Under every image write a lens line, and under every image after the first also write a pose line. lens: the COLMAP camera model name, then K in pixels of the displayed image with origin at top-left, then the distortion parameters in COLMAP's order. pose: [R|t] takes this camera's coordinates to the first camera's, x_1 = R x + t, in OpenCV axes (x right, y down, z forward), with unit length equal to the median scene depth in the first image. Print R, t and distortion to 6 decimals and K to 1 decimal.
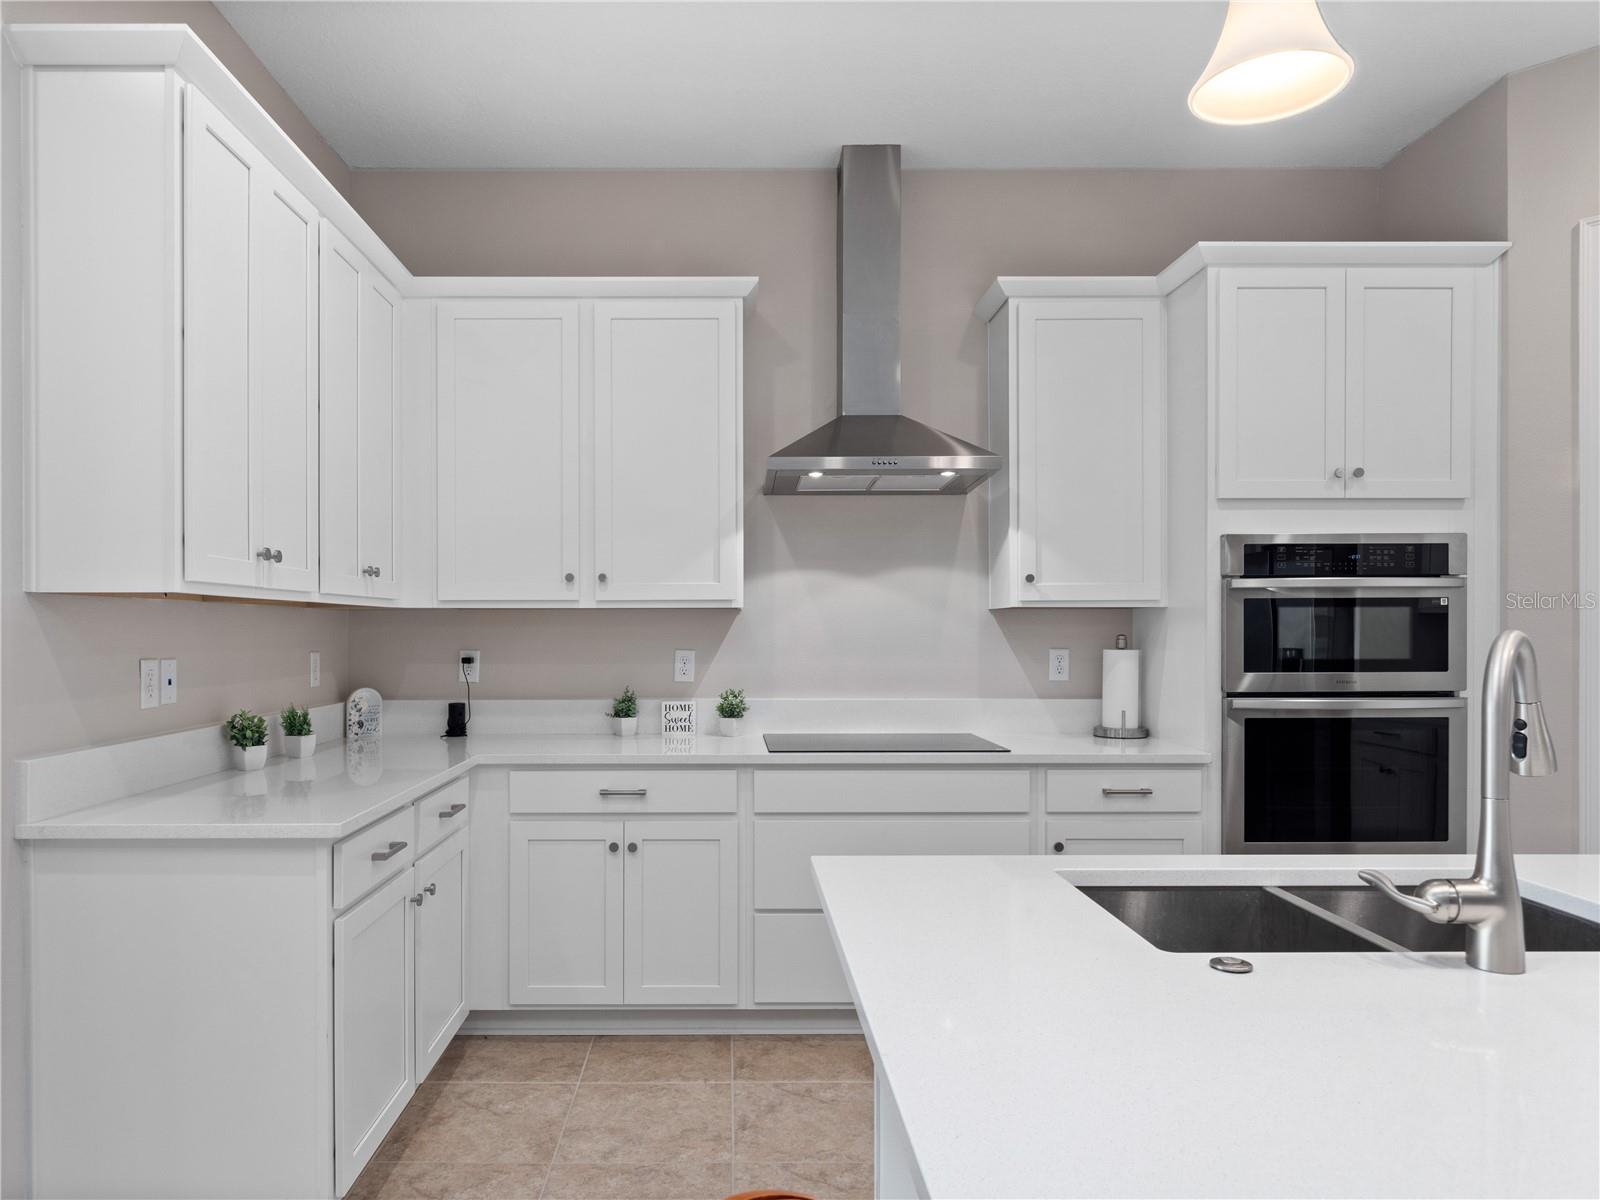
lens RADIAL K [[1005.7, 0, 753.4], [0, 1005.7, 629.5], [0, 0, 1]] dist [-0.002282, -0.000161]
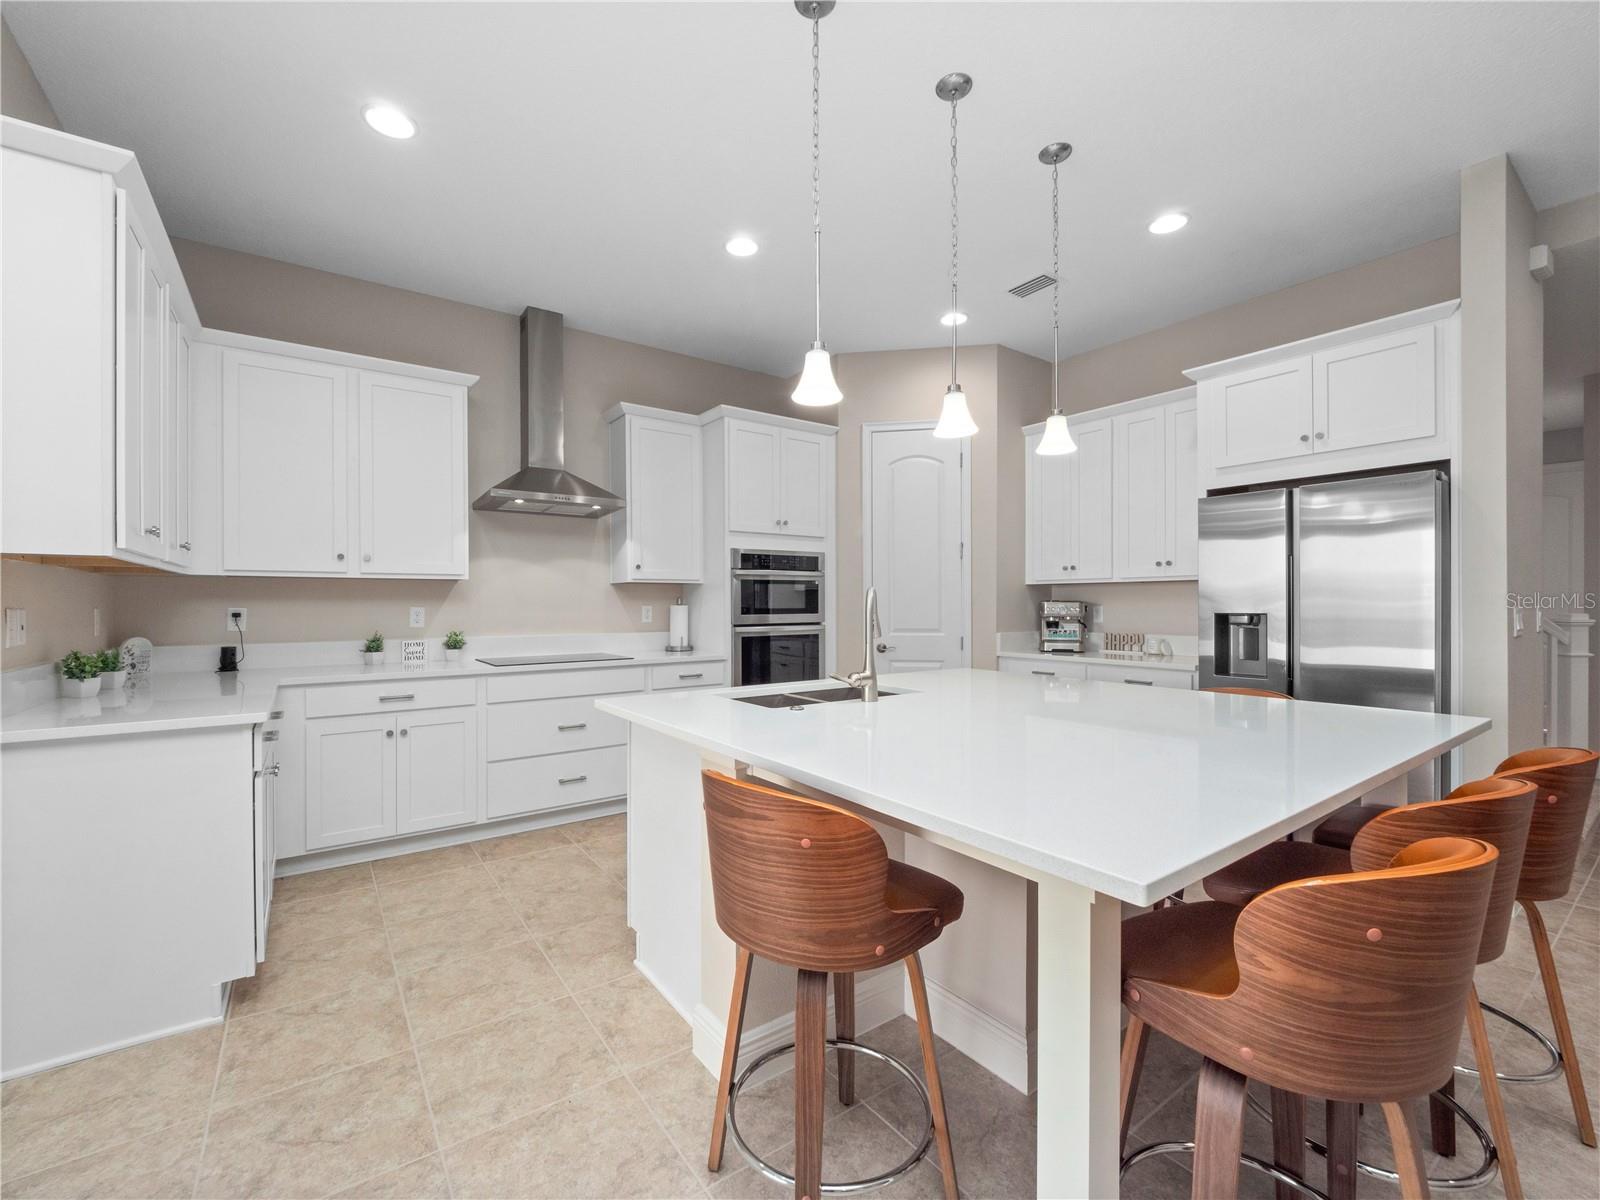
lens RADIAL K [[658.9, 0, 787.0], [0, 658.9, 604.4], [0, 0, 1]] dist [0.000421, 0.000190]
pose [[0.816478, -0.002140, 0.577373, -0.209370], [0.002128, 0.999997, 0.000697, 0.019181], [-0.577373, 0.000660, 0.816481, -0.159067]]
